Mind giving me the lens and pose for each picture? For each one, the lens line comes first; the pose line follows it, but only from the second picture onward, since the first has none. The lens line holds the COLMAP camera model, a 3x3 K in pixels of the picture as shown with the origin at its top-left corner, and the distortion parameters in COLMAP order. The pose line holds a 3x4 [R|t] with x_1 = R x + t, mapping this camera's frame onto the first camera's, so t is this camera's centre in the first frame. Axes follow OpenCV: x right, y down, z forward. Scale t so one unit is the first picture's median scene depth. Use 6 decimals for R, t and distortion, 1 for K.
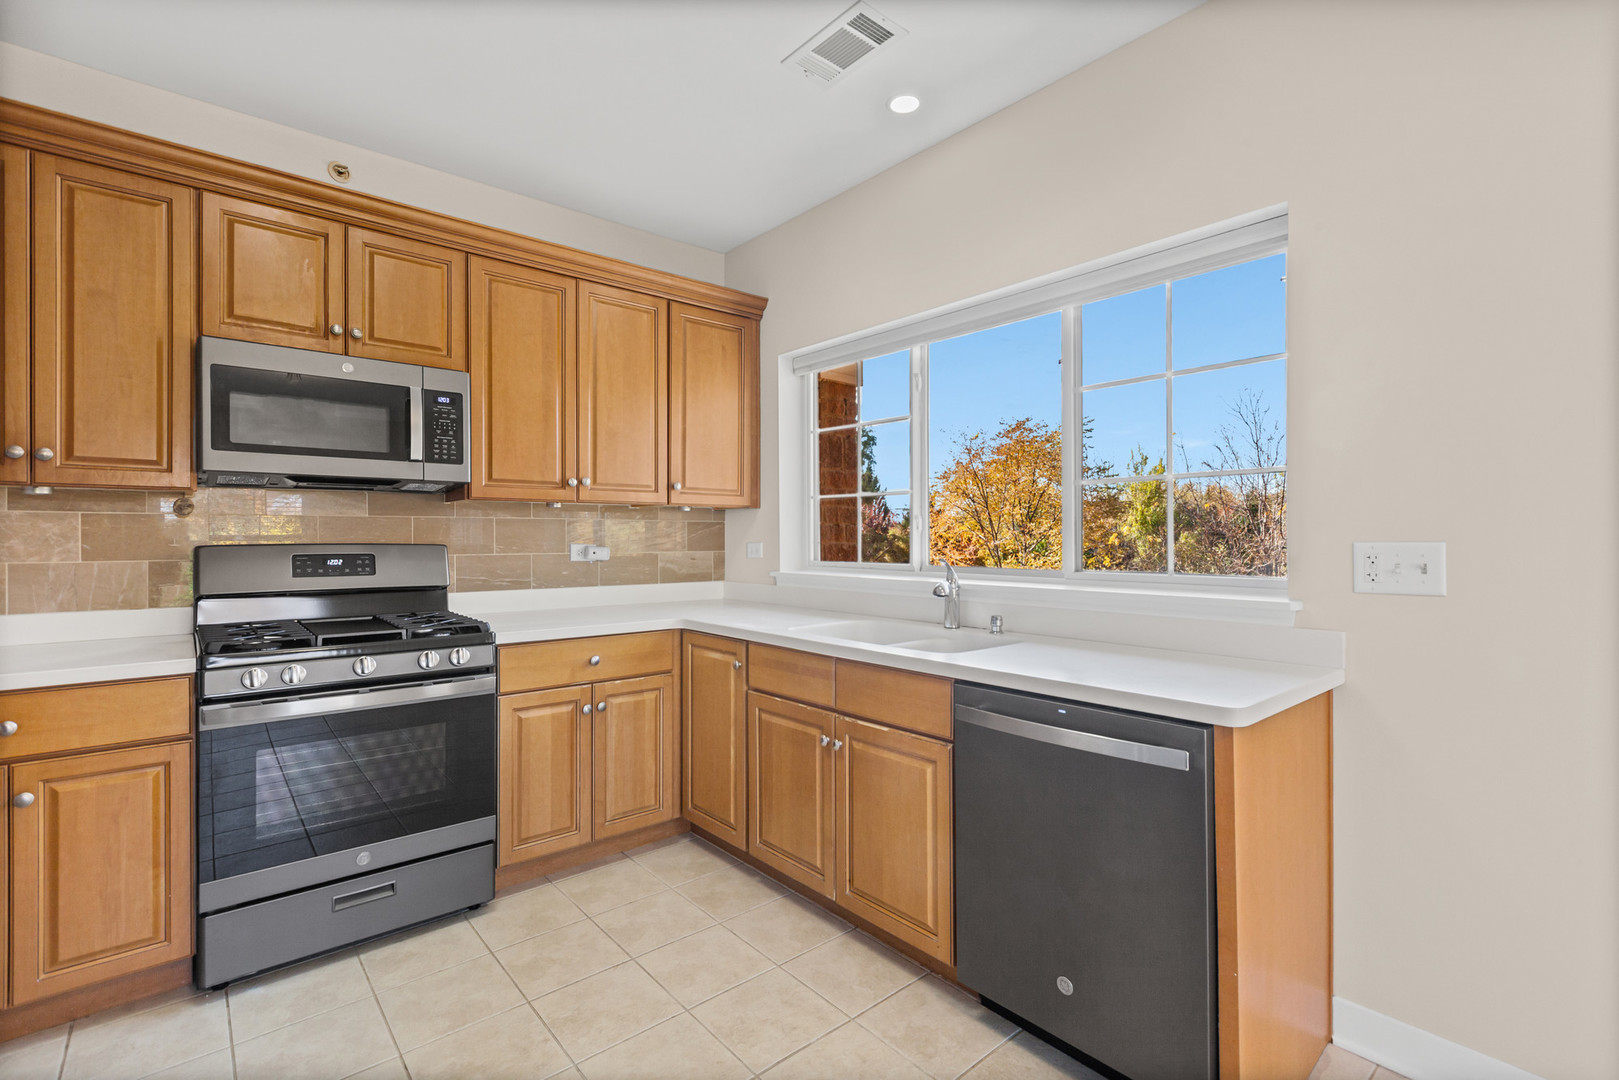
lens RADIAL K [[723.1, 0, 805.1], [0, 723.1, 544.2], [0, 0, 1]] dist [0.000601, -0.000139]
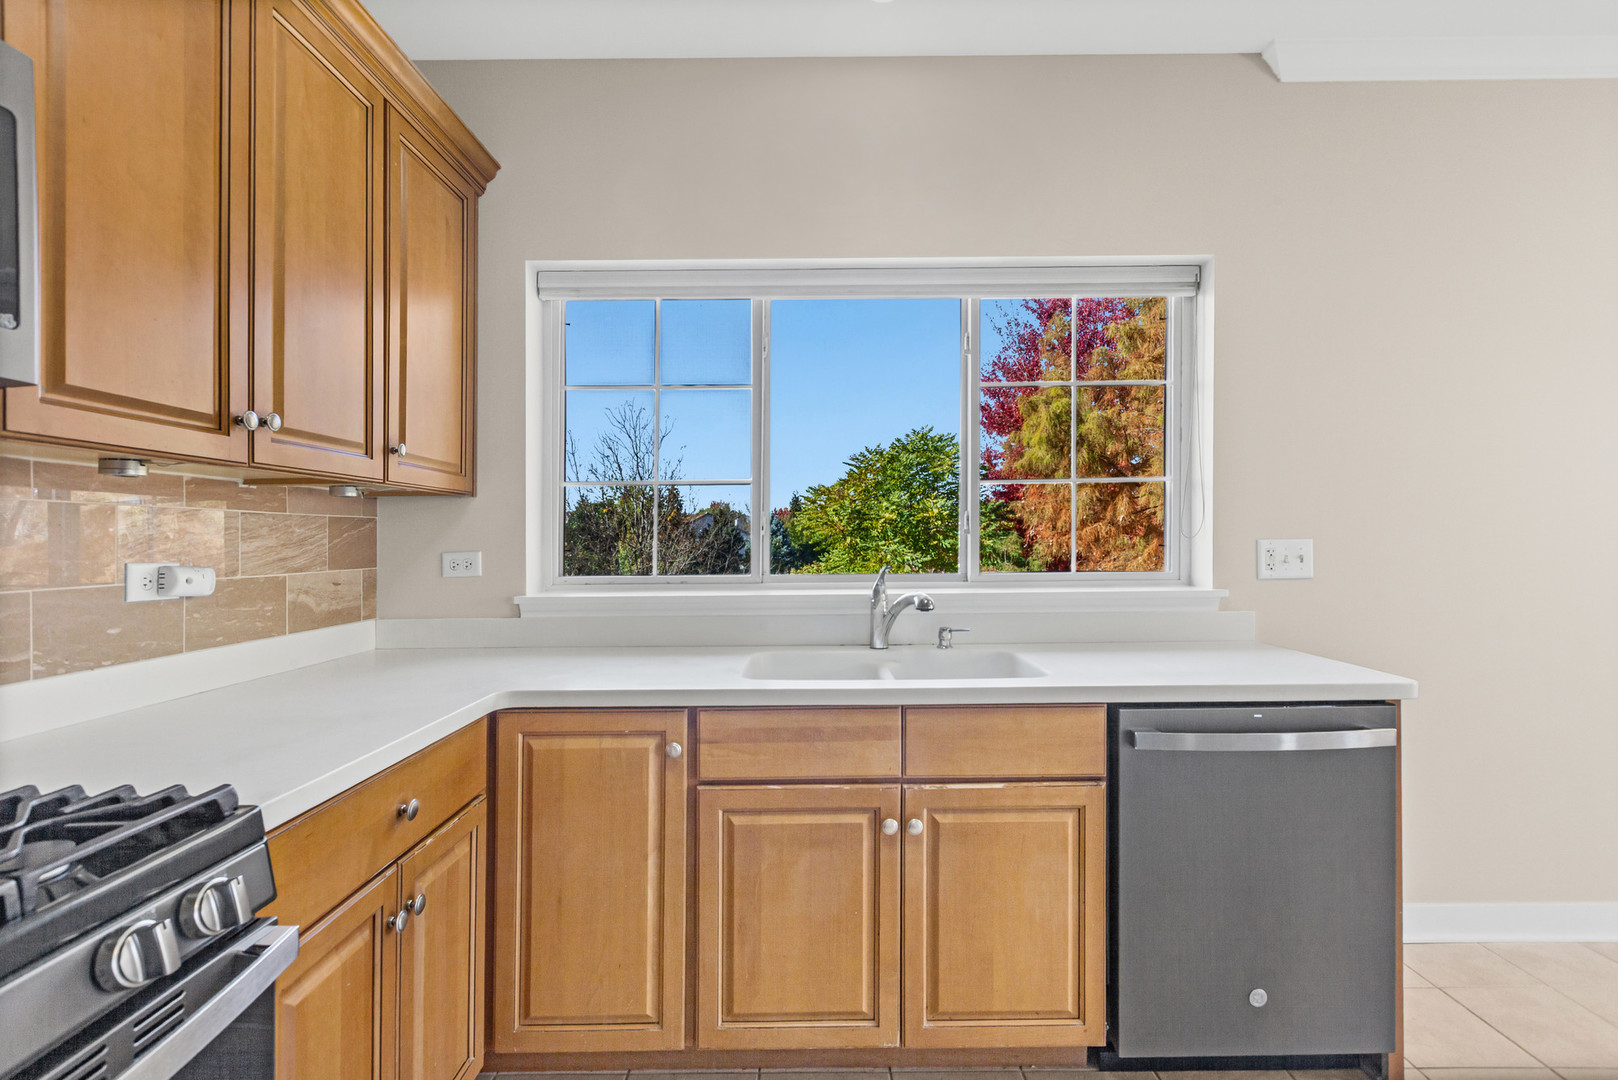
lens RADIAL K [[744.6, 0, 809.0], [0, 744.6, 540.0], [0, 0, 1]] dist [0.003996, 0.000030]
pose [[0.651992, -0.007672, 0.758187, -0.508347], [0.017052, 0.999844, -0.004546, -0.006345], [-0.758034, 0.015893, 0.652021, 0.510884]]
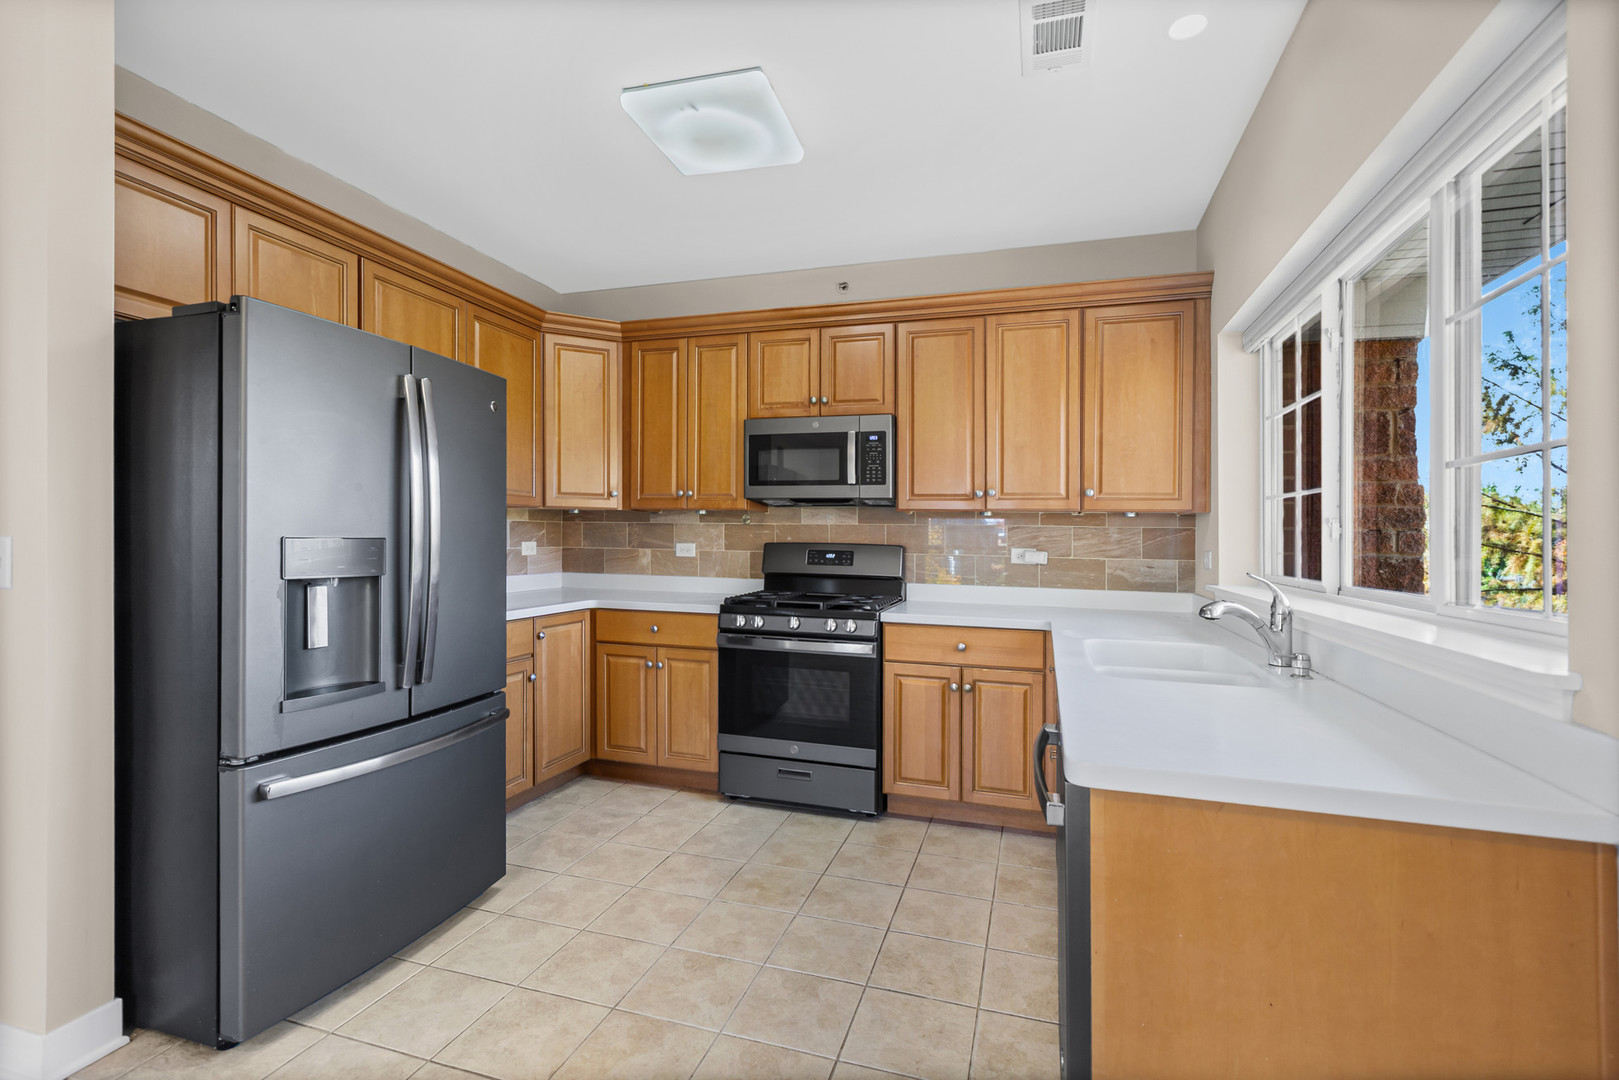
lens RADIAL K [[745.1, 0, 809.5], [0, 745.1, 540.0], [0, 0, 1]] dist [0.003996, 0.000030]
pose [[0.542685, 0.011211, -0.839862, 0.605363], [-0.024965, 0.999684, -0.002787, -0.001847], [0.839565, 0.022480, 0.542793, 0.146240]]
